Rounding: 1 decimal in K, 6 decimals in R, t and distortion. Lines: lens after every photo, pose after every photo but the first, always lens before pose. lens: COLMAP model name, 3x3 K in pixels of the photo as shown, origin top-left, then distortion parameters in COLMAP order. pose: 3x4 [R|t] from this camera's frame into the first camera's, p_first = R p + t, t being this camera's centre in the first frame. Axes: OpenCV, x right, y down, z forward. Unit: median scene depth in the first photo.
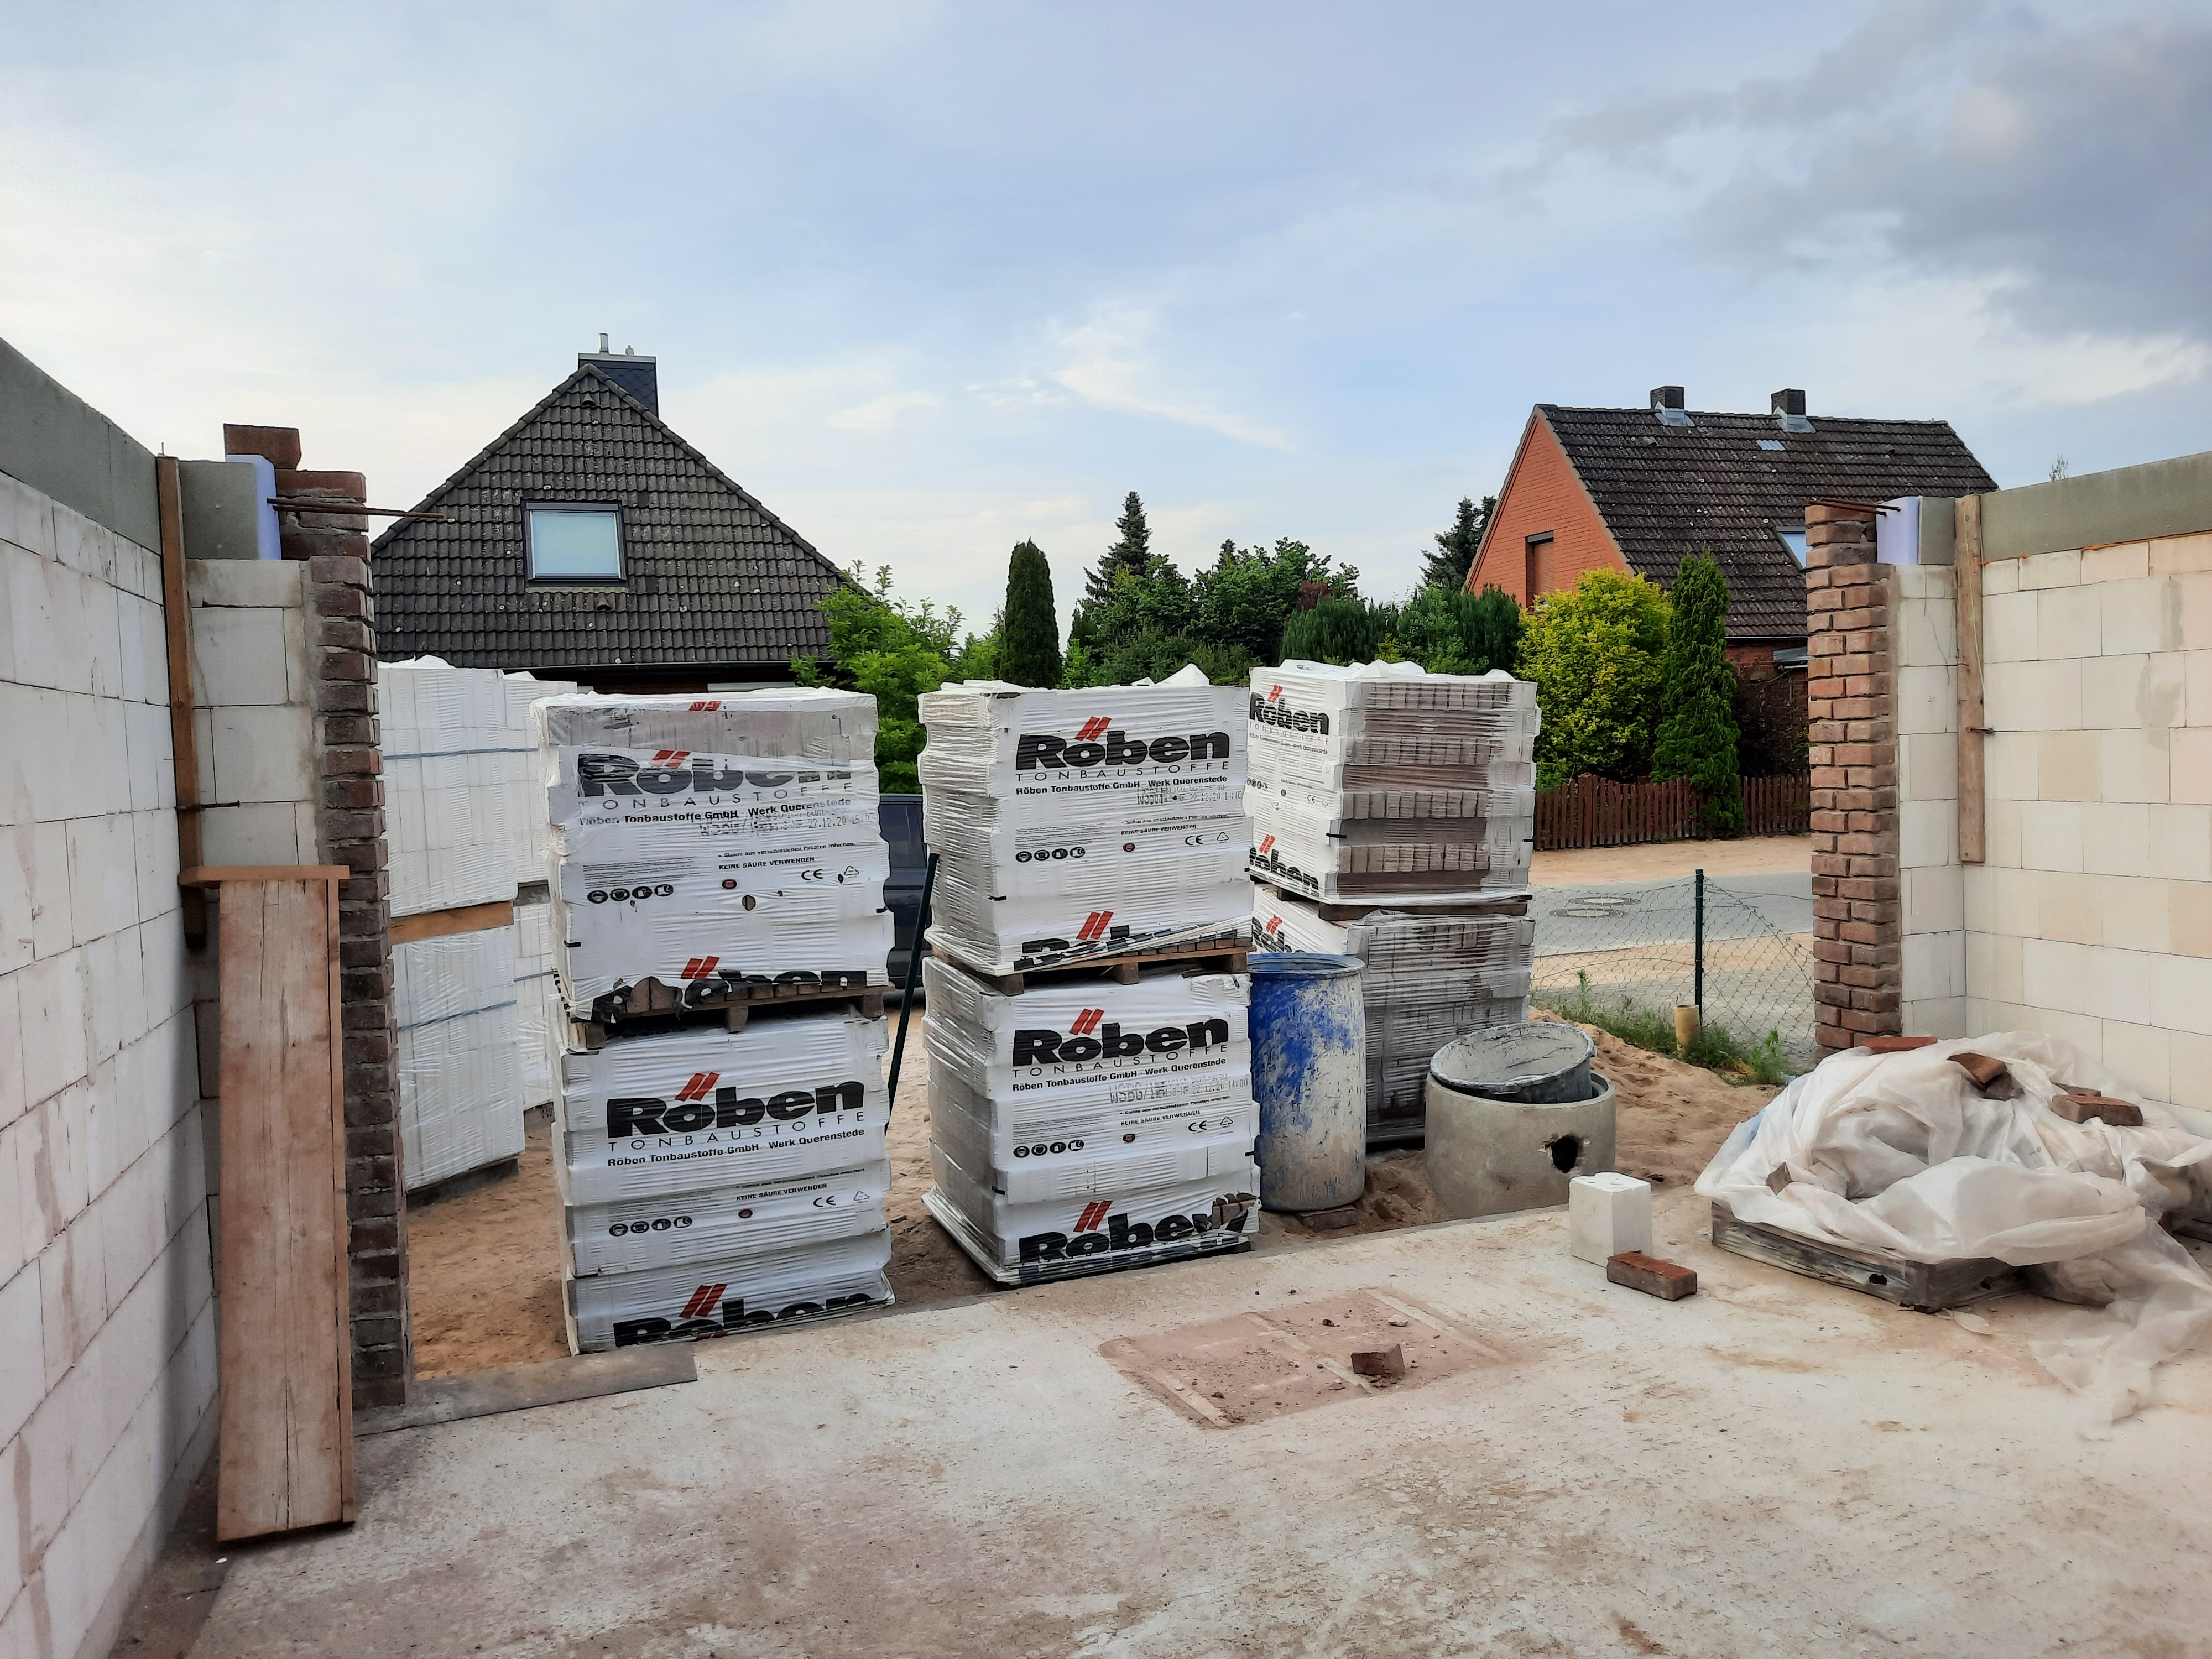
lens RADIAL K [[1613.6, 0, 1151.1], [0, 1613.6, 838.3], [0, 0, 1]] dist [0.030807, -0.023201]
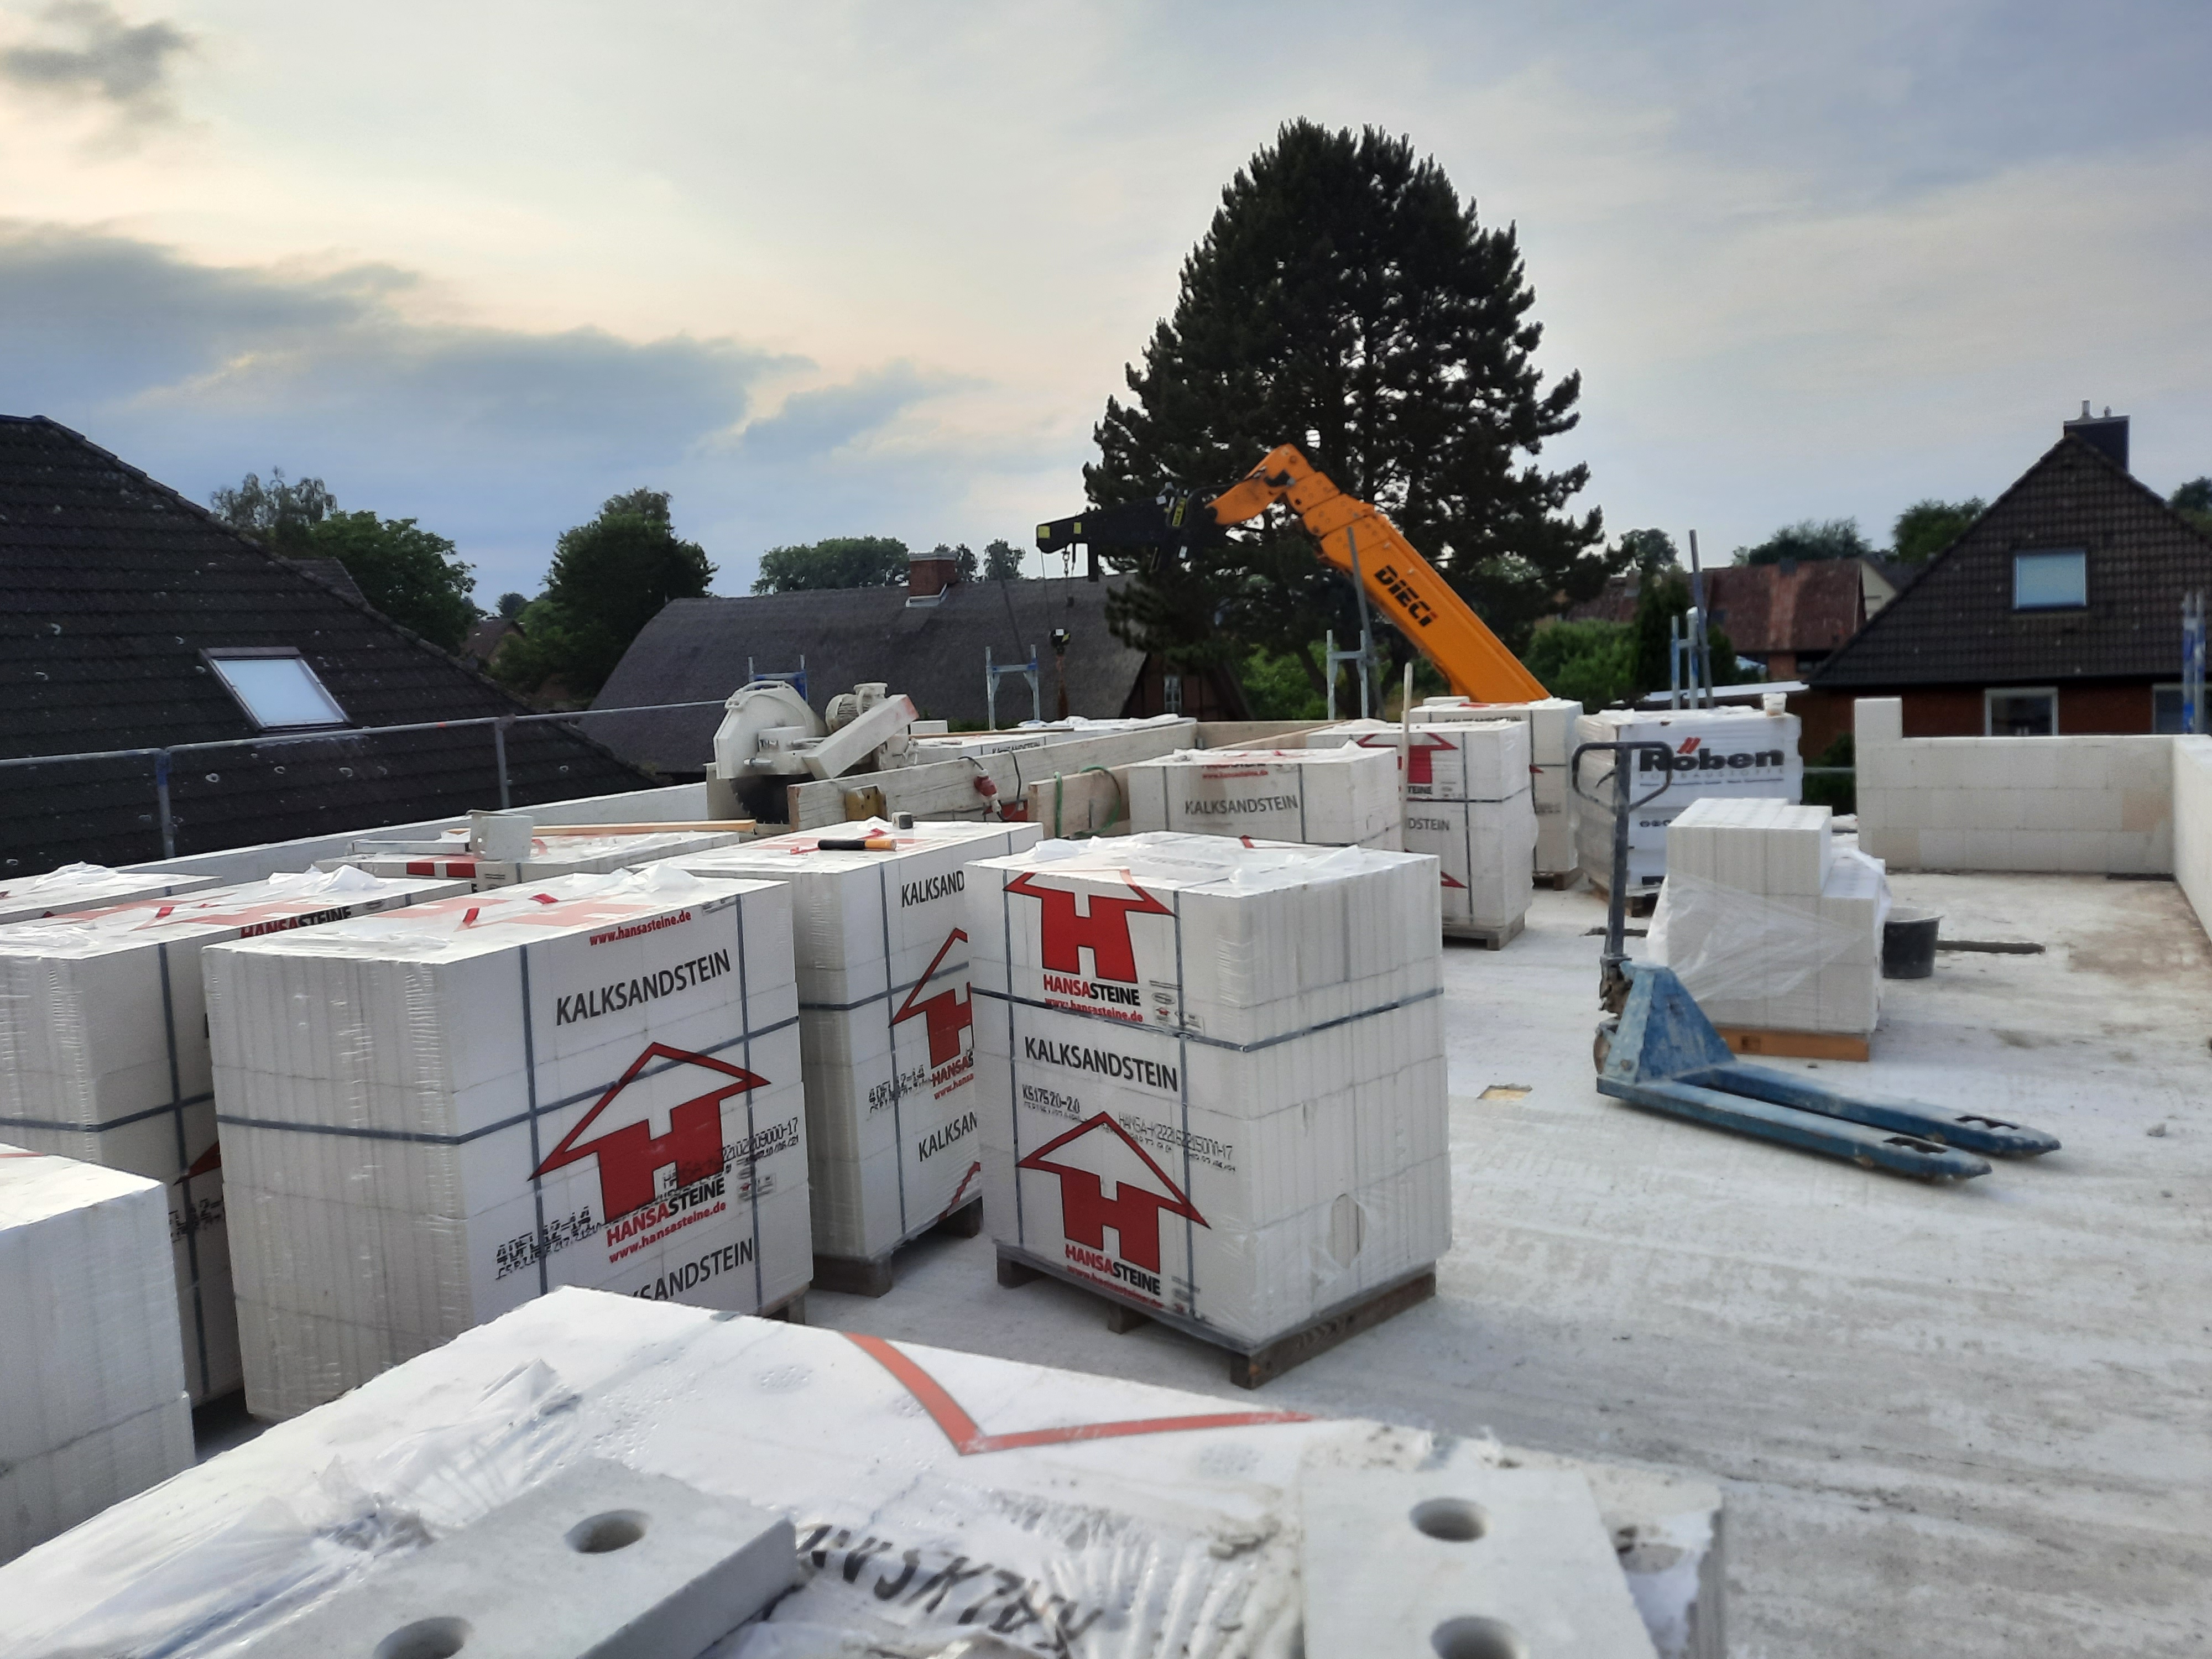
lens RADIAL K [[1613.6, 0, 1131.8], [0, 1613.6, 785.5], [0, 0, 1]] dist [0.030807, -0.023201]
pose [[0.656771, 0.072873, -0.750561, 0.192203], [-0.016582, 0.996475, 0.082239, -0.114728], [0.753908, -0.041566, 0.655664, -0.528321]]
